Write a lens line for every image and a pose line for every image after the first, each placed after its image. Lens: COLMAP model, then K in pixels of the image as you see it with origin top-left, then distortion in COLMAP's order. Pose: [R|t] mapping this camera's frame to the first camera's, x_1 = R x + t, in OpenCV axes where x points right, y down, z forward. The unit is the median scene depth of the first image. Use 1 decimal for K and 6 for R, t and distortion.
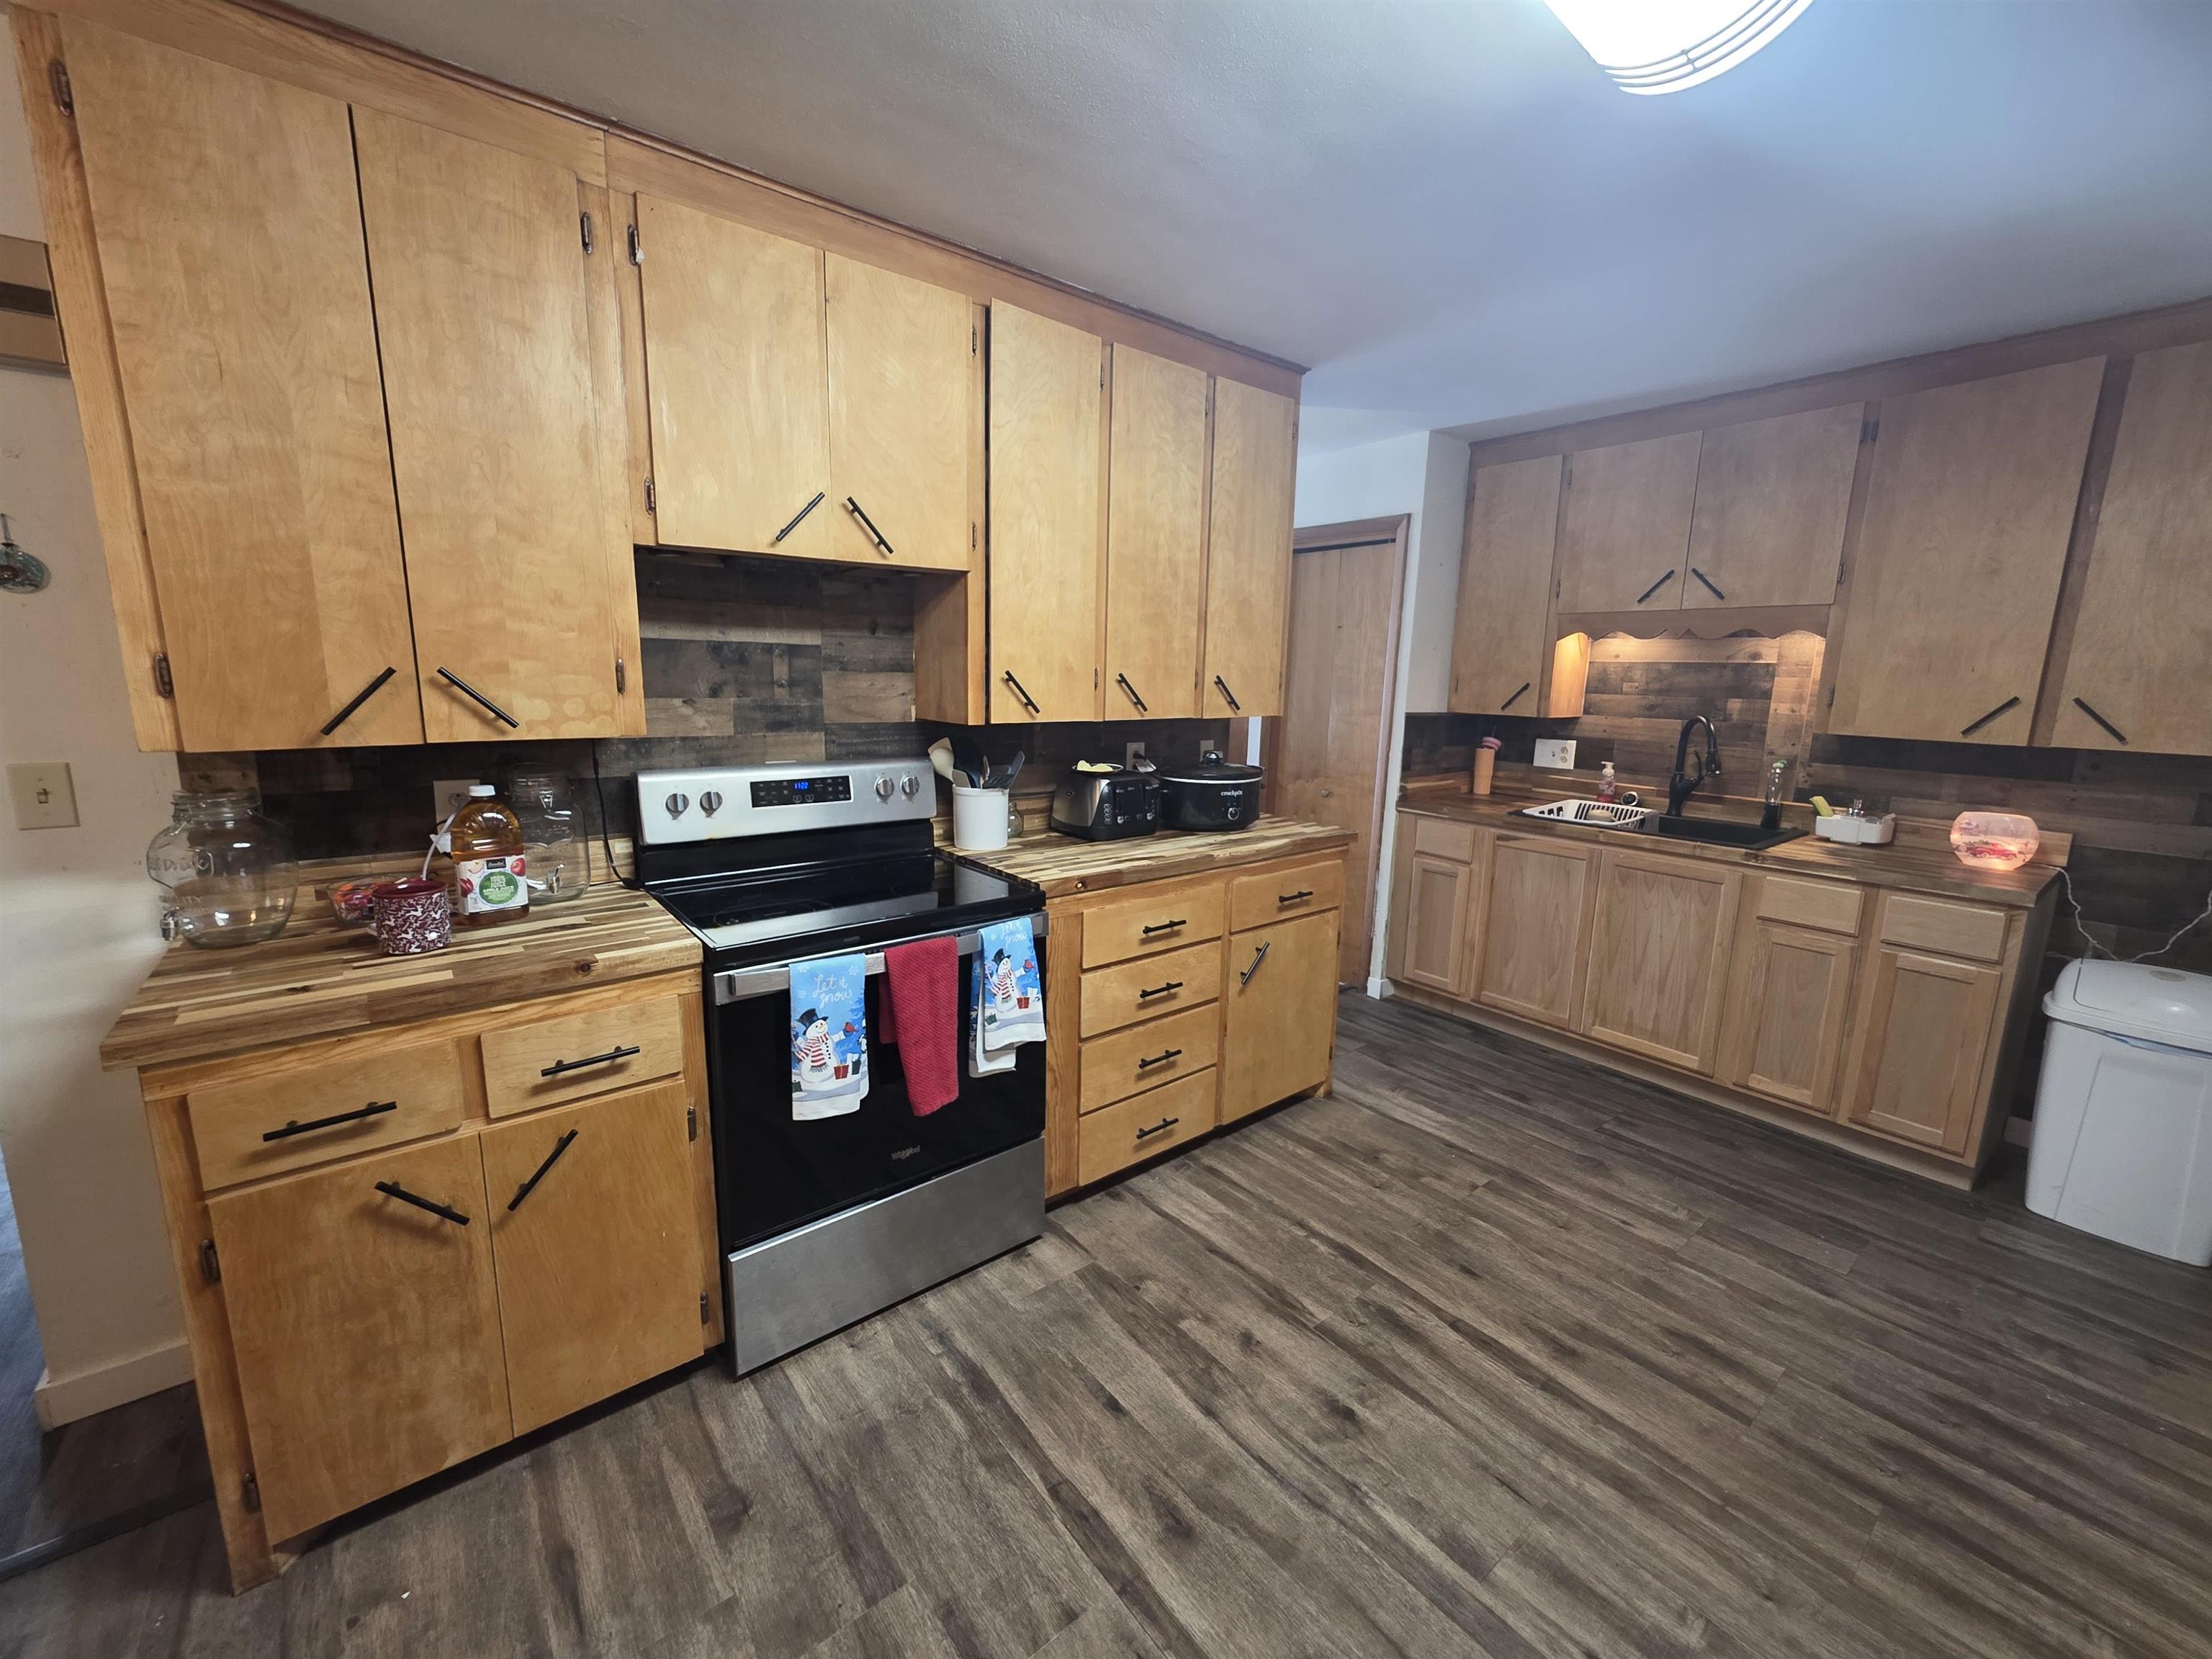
lens RADIAL K [[879.7, 0, 1105.3], [0, 879.7, 821.1], [0, 0, 1]] dist [0.004545, -0.000584]
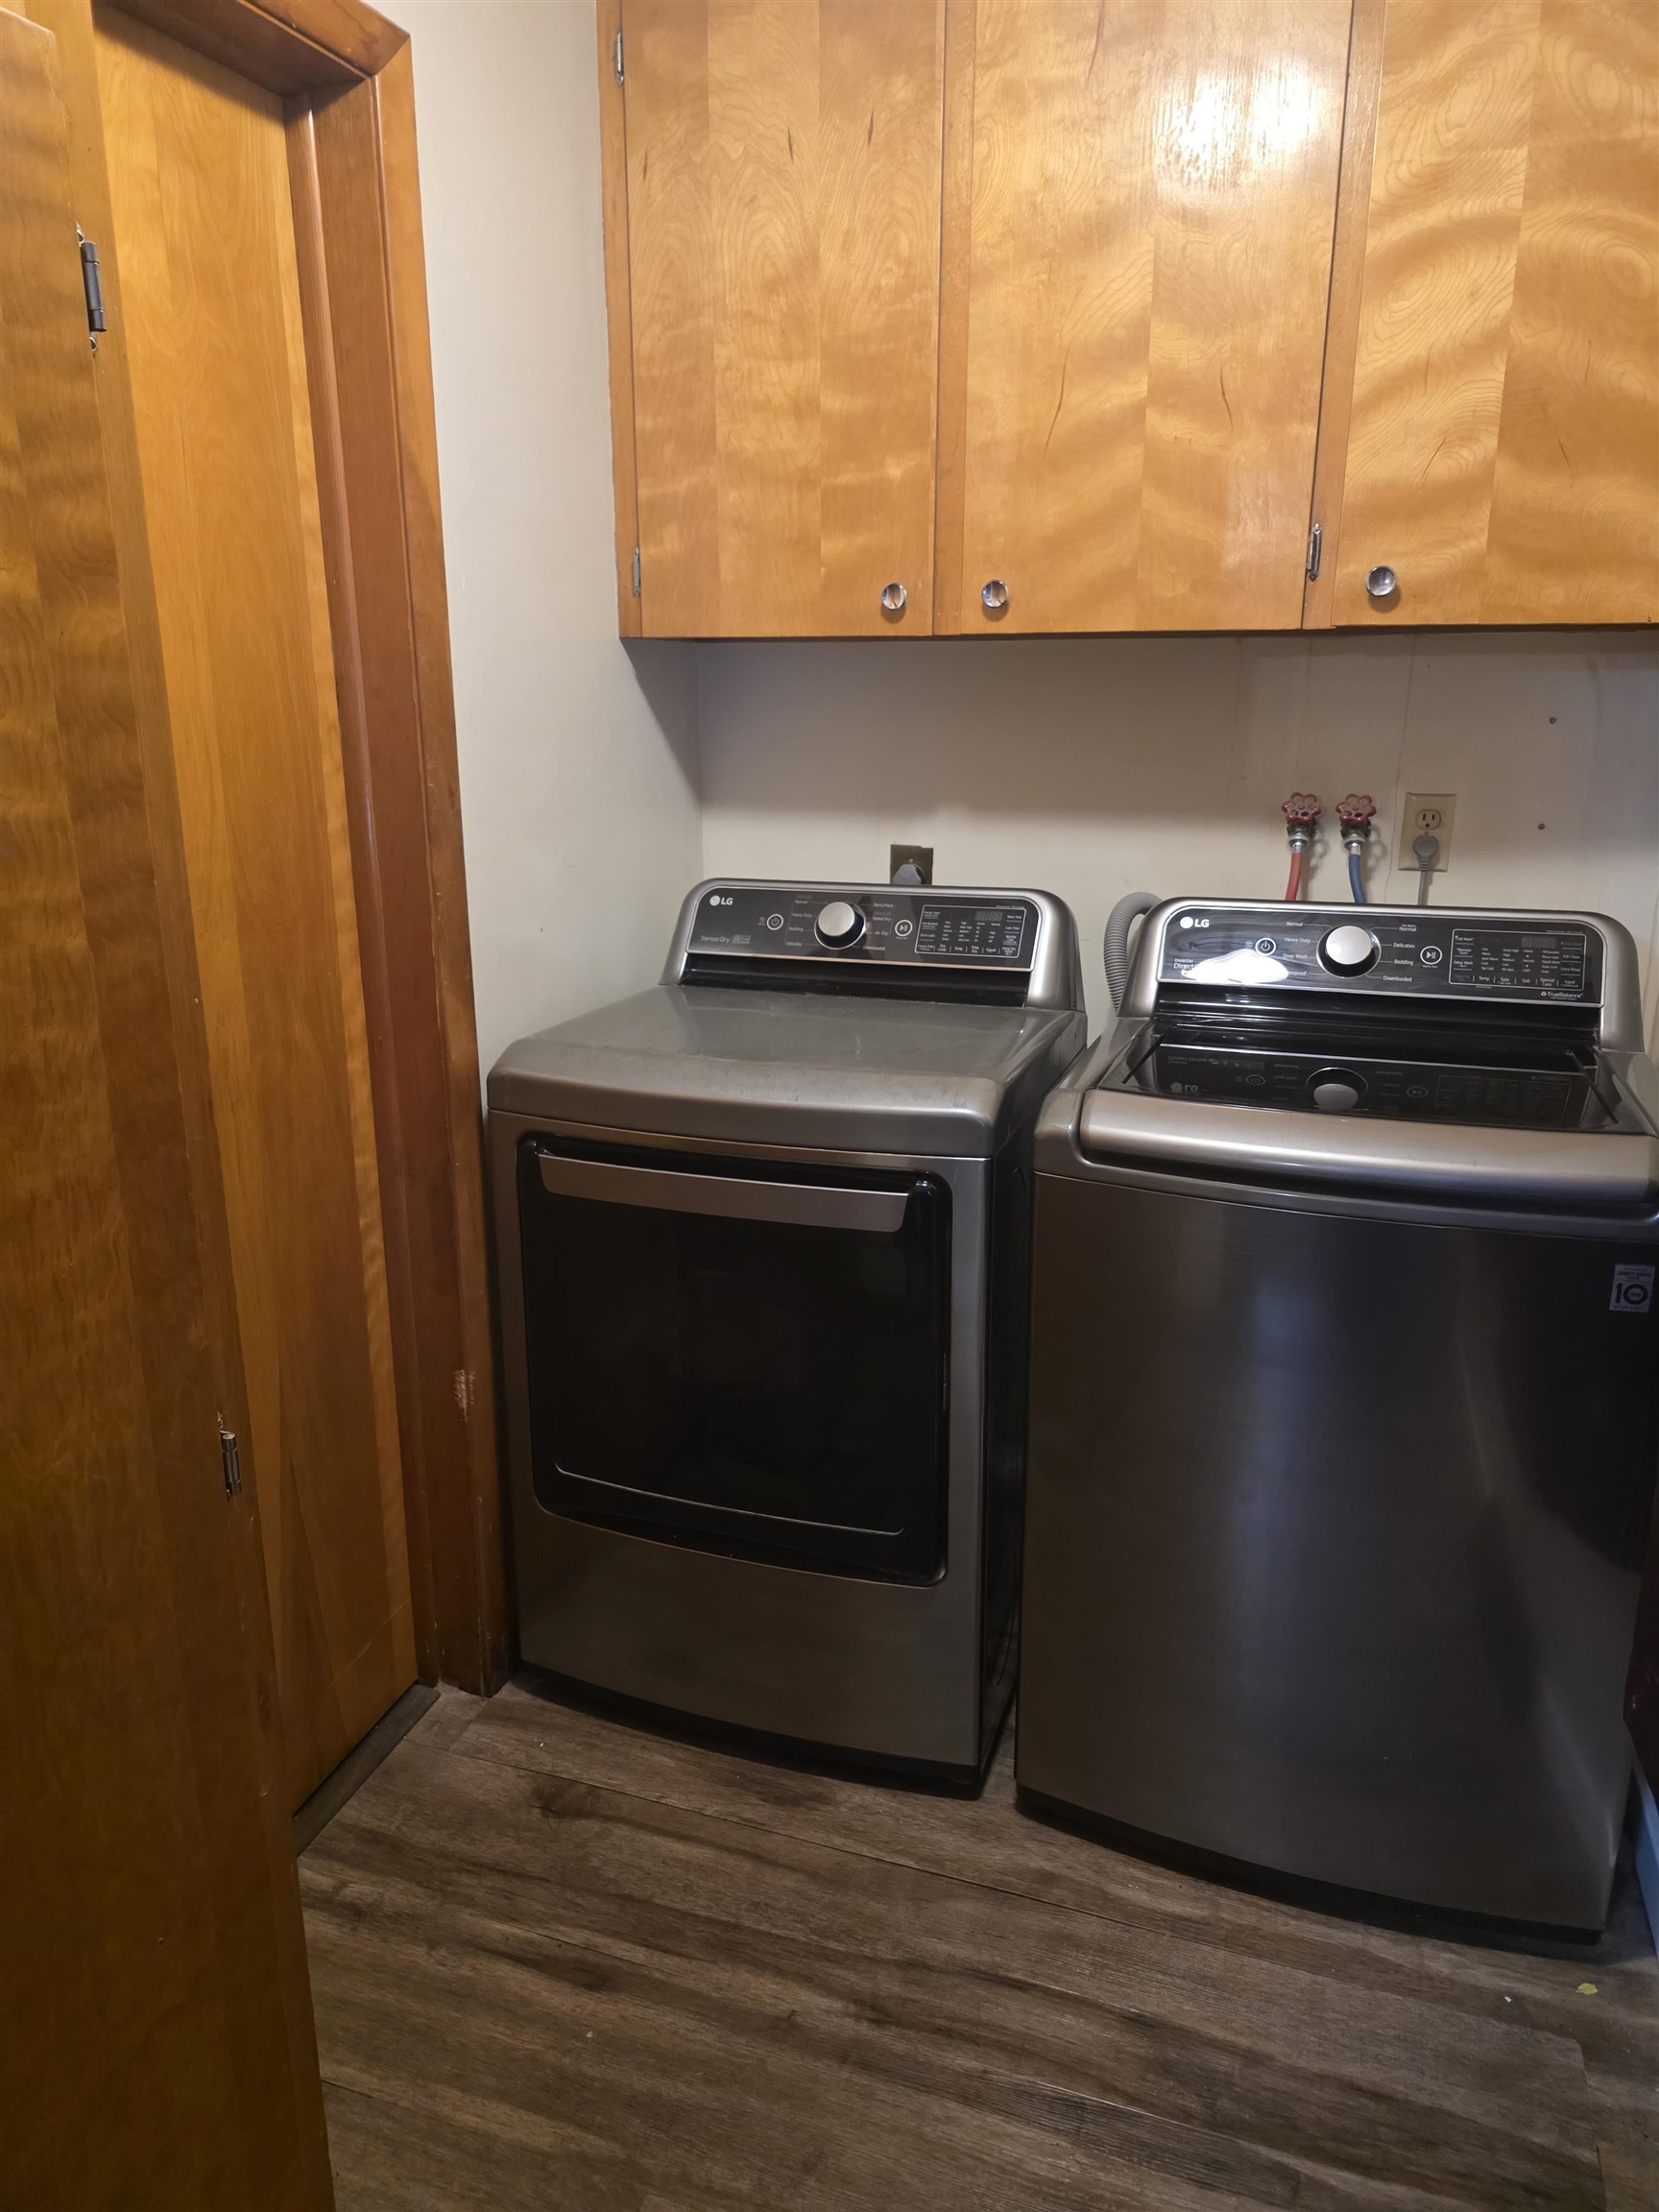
lens RADIAL K [[1479.2, 0, 823.7], [0, 1479.2, 1103.0], [0, 0, 1]] dist [0.001118, 0.000257]
pose [[-0.844953, 0.128969, -0.519058, 0.516067], [-0.106136, 0.910758, 0.399068, -0.154011], [0.524204, 0.392285, -0.755859, 1.017185]]
